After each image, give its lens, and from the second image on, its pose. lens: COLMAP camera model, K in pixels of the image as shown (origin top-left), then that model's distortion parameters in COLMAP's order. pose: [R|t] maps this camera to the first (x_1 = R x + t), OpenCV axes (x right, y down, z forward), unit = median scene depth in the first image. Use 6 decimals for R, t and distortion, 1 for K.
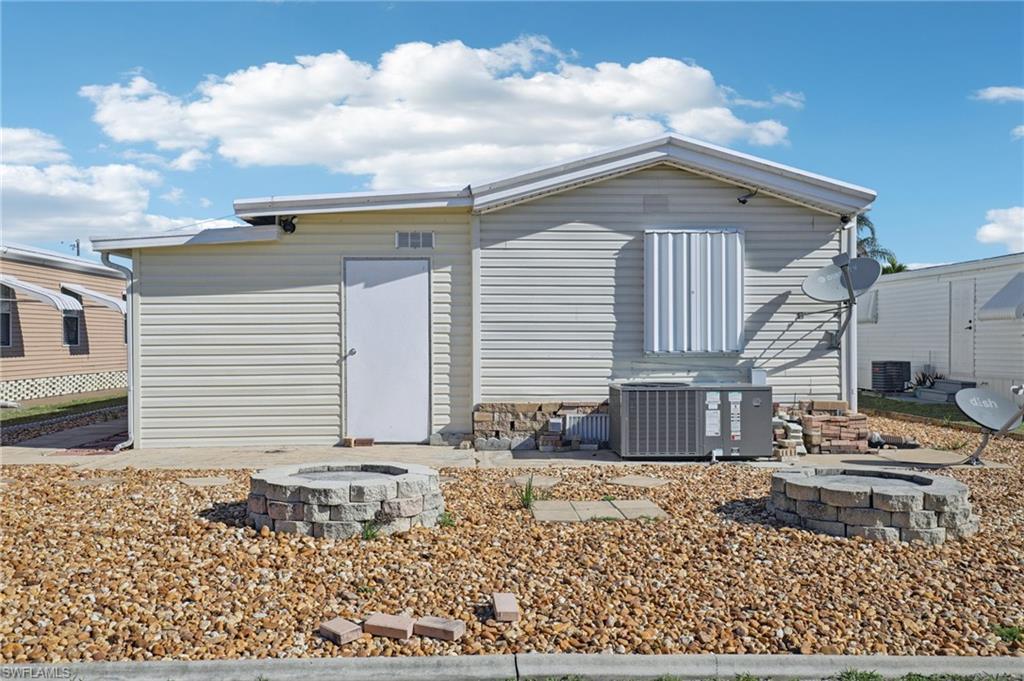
lens RADIAL K [[895.4, 0, 512.0], [0, 895.4, 340.5], [0, 0, 1]] dist [-0.004701, -0.001140]
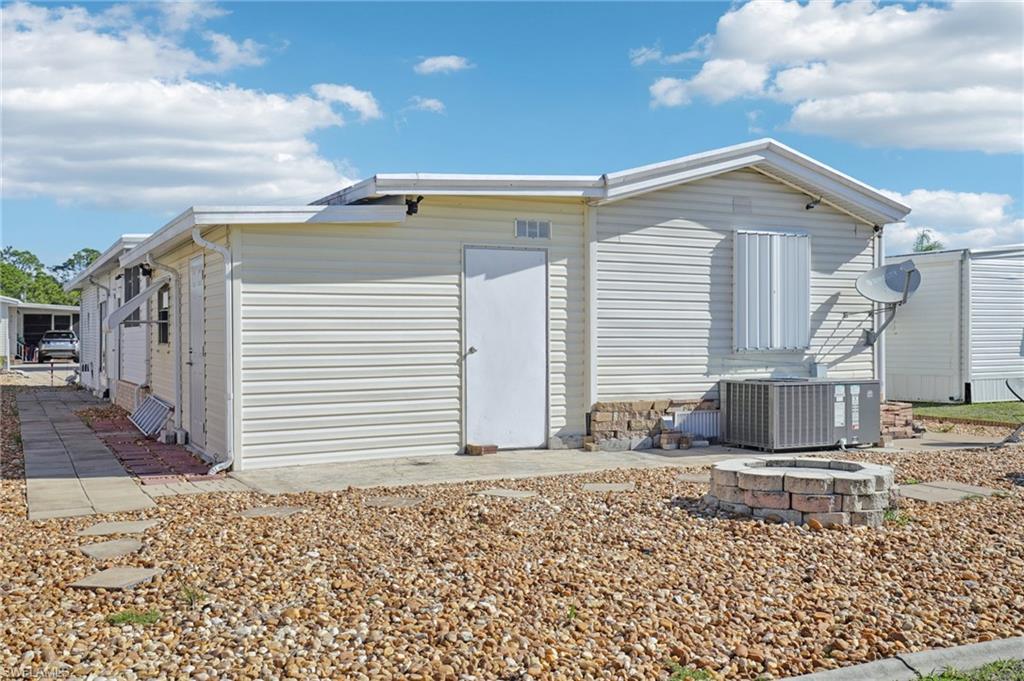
lens RADIAL K [[1021.3, 0, 512.0], [0, 1021.3, 340.5], [0, 0, 1]] dist [0.010096, 0.003164]
pose [[0.901379, -0.000760, 0.433031, -0.588999], [-0.000392, 0.999997, 0.002571, 0.000345], [-0.433032, -0.002488, 0.901375, 0.054321]]
